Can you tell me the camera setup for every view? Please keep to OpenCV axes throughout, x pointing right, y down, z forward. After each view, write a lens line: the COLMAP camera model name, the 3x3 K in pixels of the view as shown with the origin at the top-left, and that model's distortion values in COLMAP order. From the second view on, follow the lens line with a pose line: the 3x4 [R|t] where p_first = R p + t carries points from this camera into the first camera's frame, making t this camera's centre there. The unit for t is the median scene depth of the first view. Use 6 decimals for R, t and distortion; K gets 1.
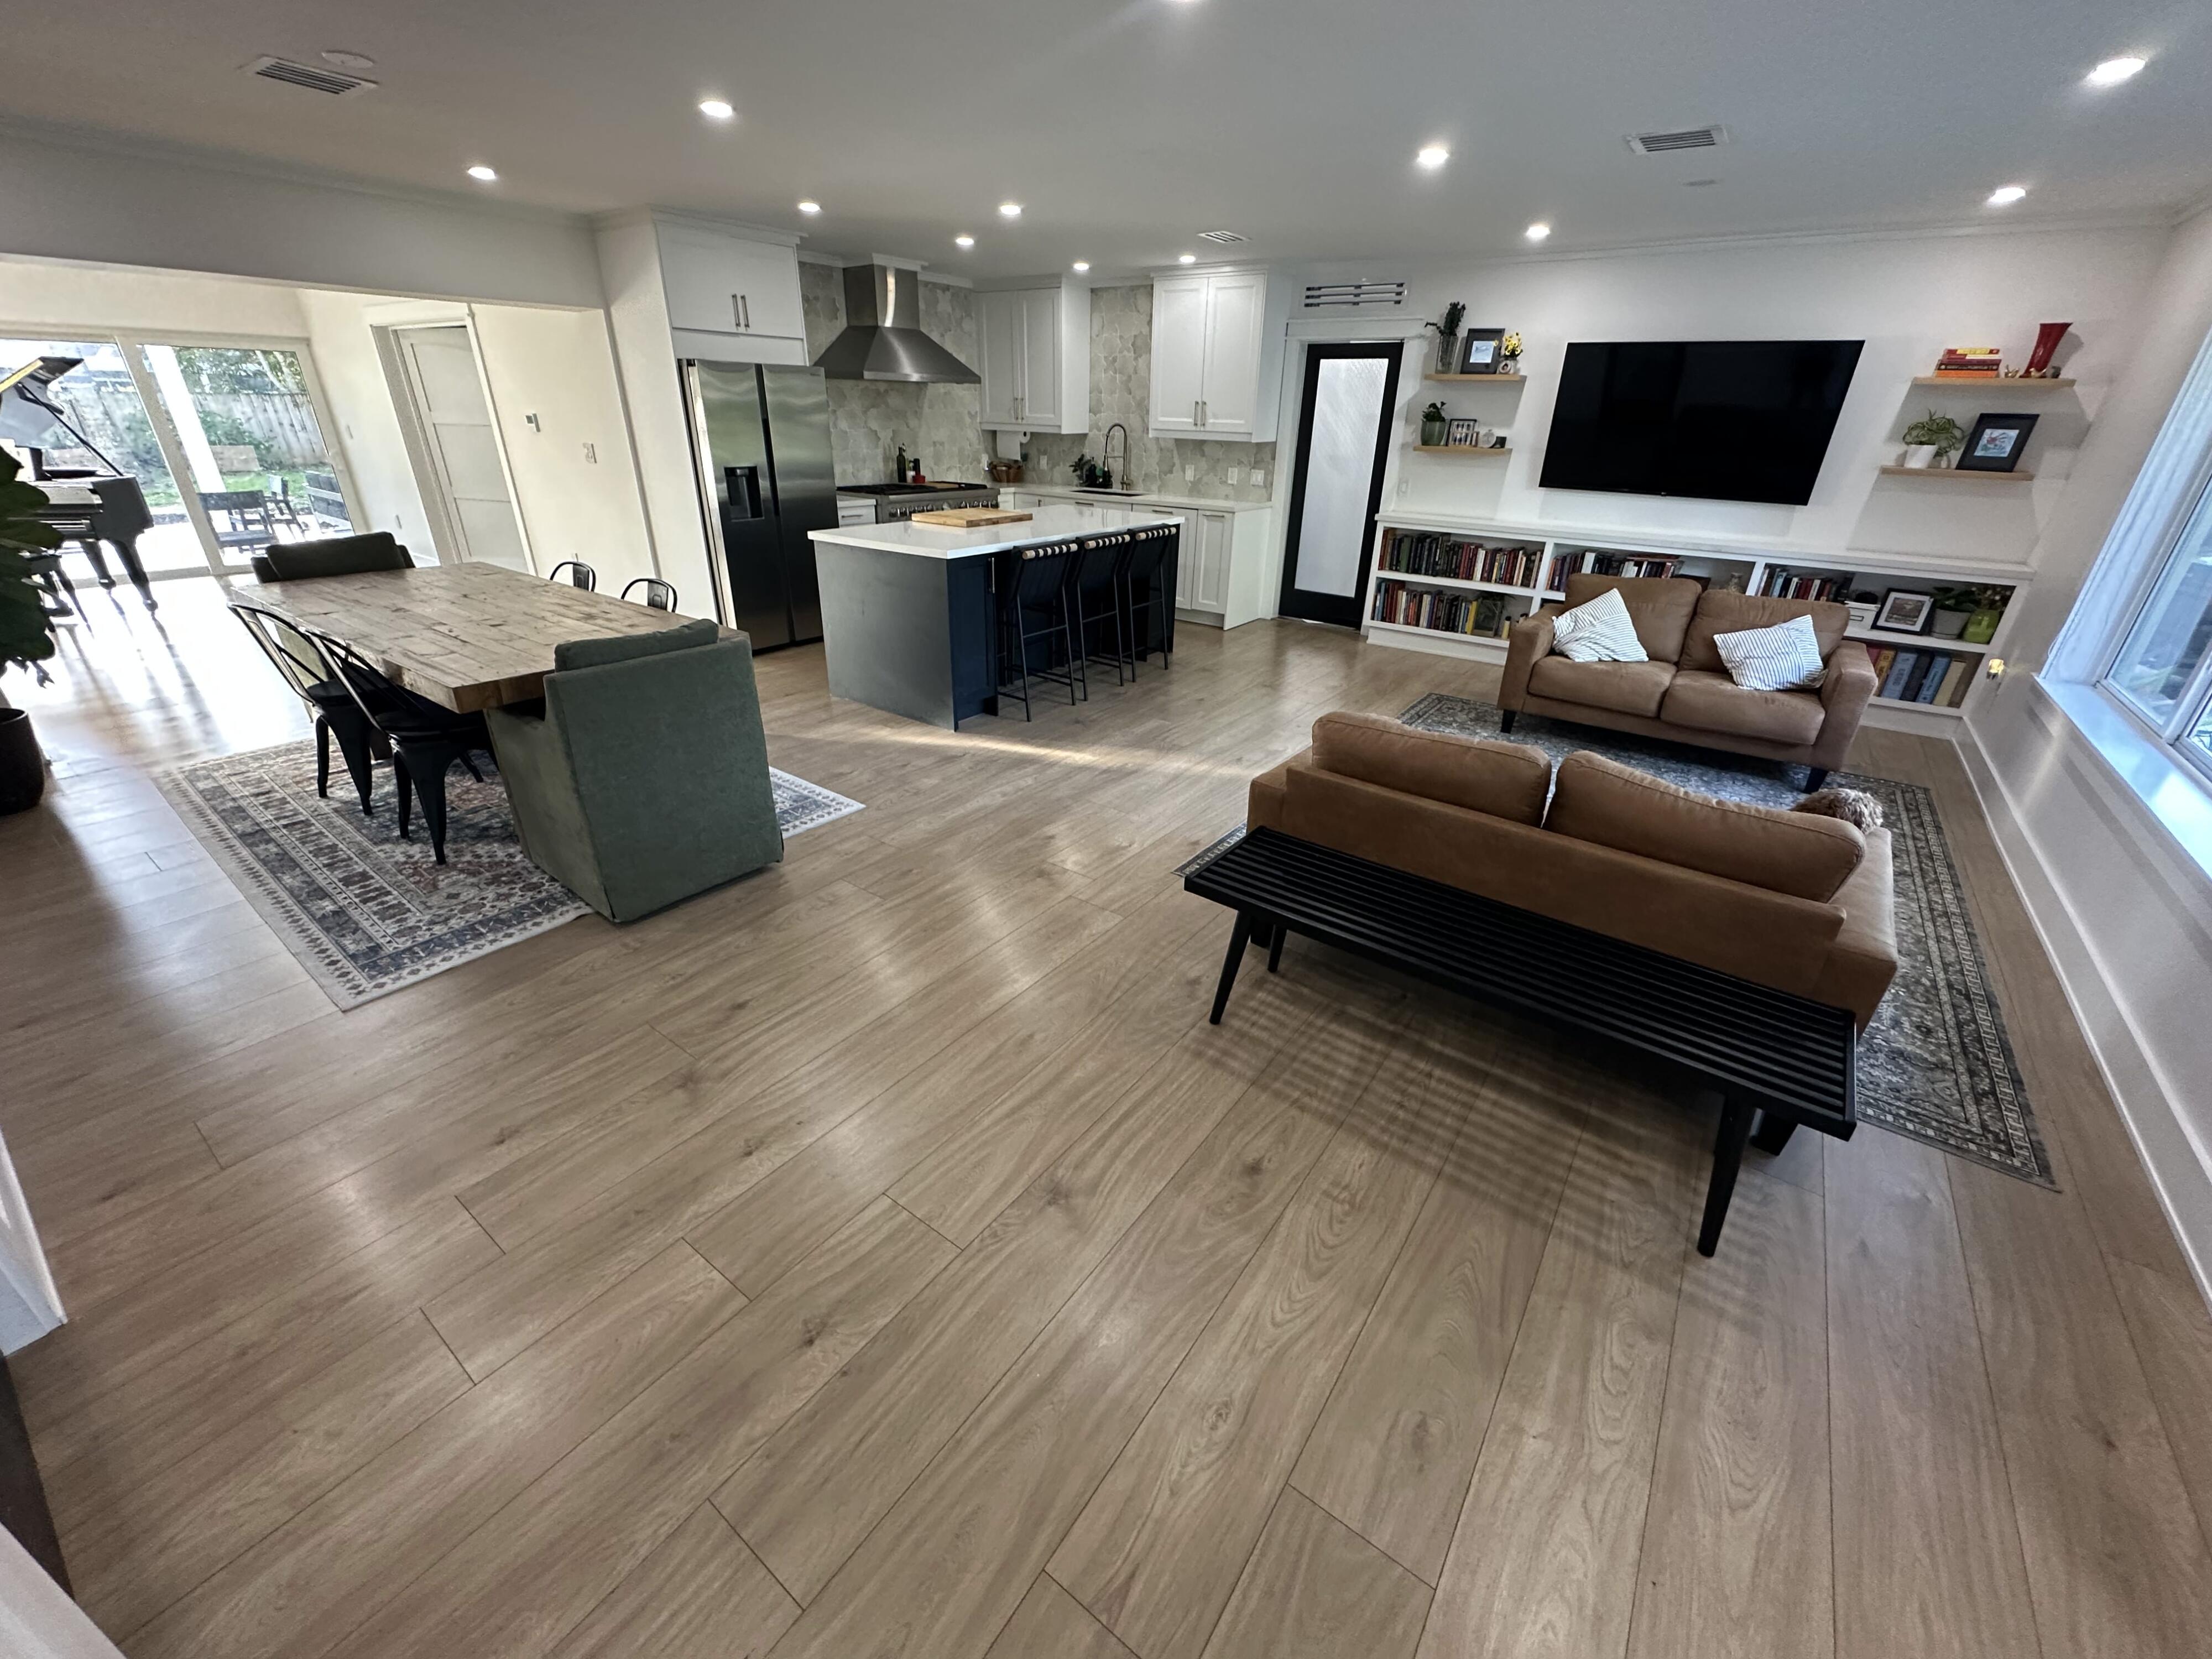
lens RADIAL K [[876.3, 0, 1106.0], [0, 876.3, 829.5], [0, 0, 1]] dist [-0.001690, 0.000461]
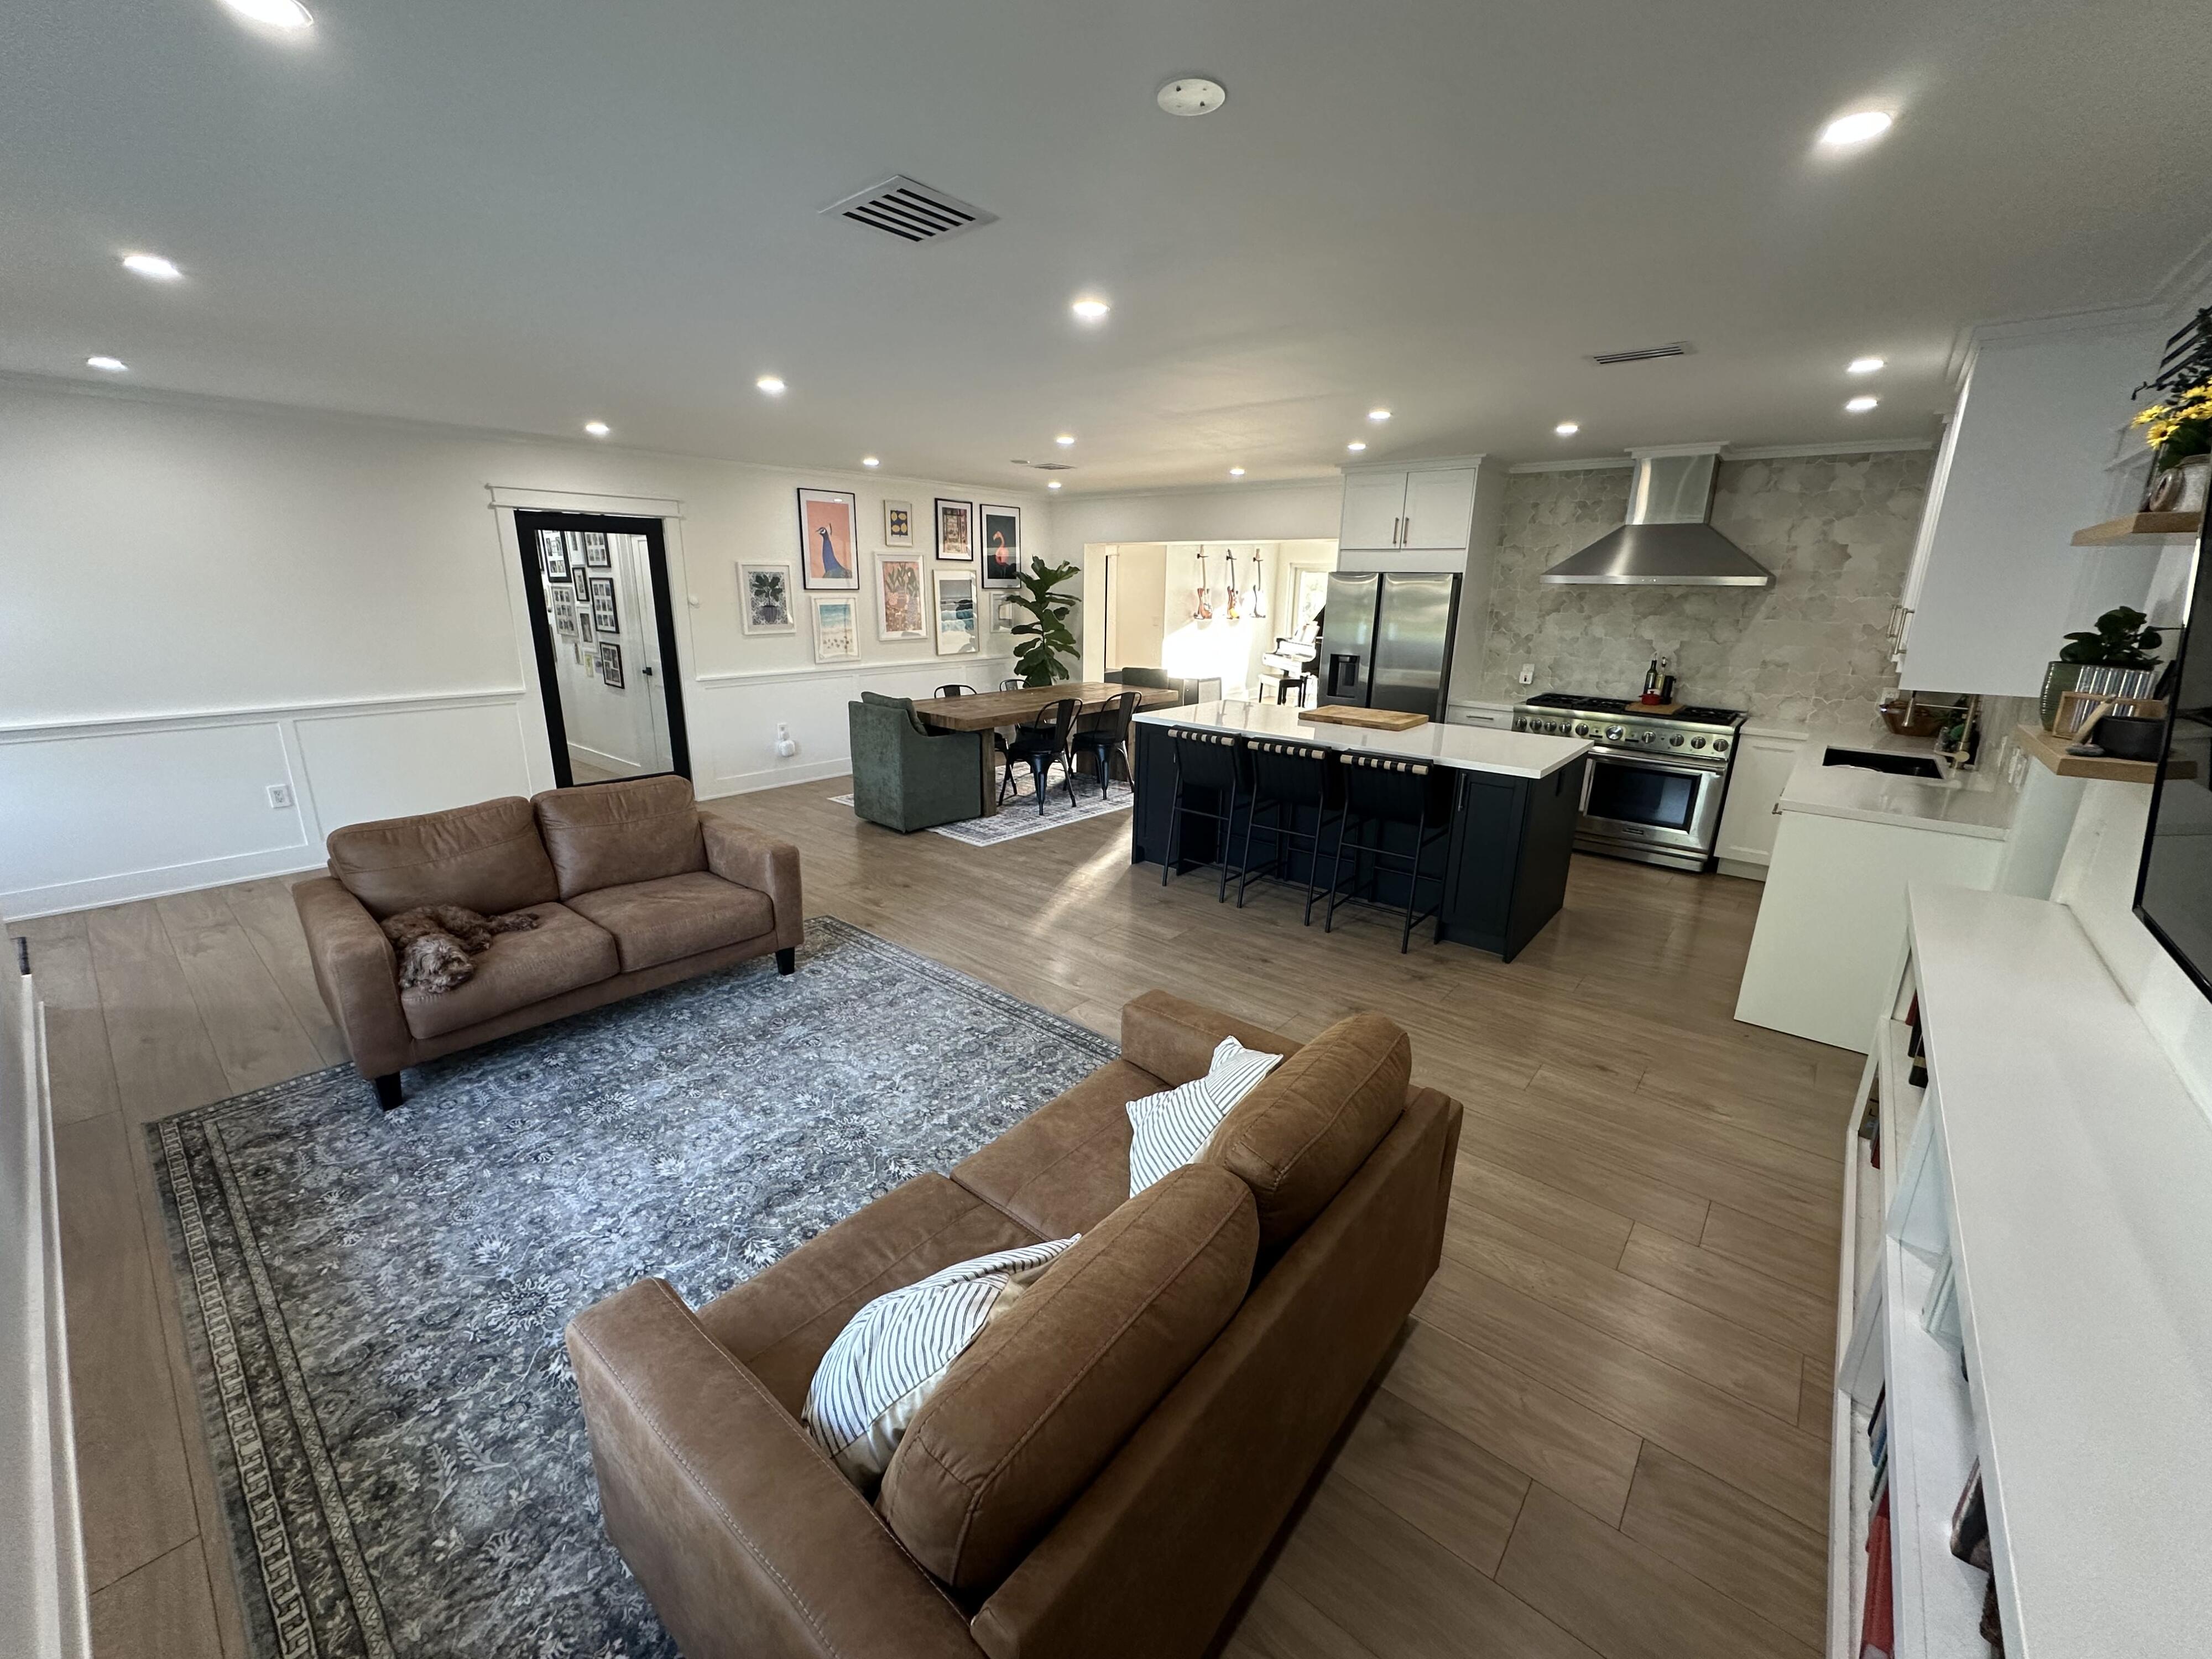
lens RADIAL K [[876.3, 0, 1106.0], [0, 876.3, 829.5], [0, 0, 1]] dist [-0.001690, 0.000461]
pose [[-0.061523, 0.249102, -0.966521, 1.032620], [-0.450457, 0.857198, 0.249599, -0.466013], [0.890676, 0.450732, 0.059472, 0.964820]]
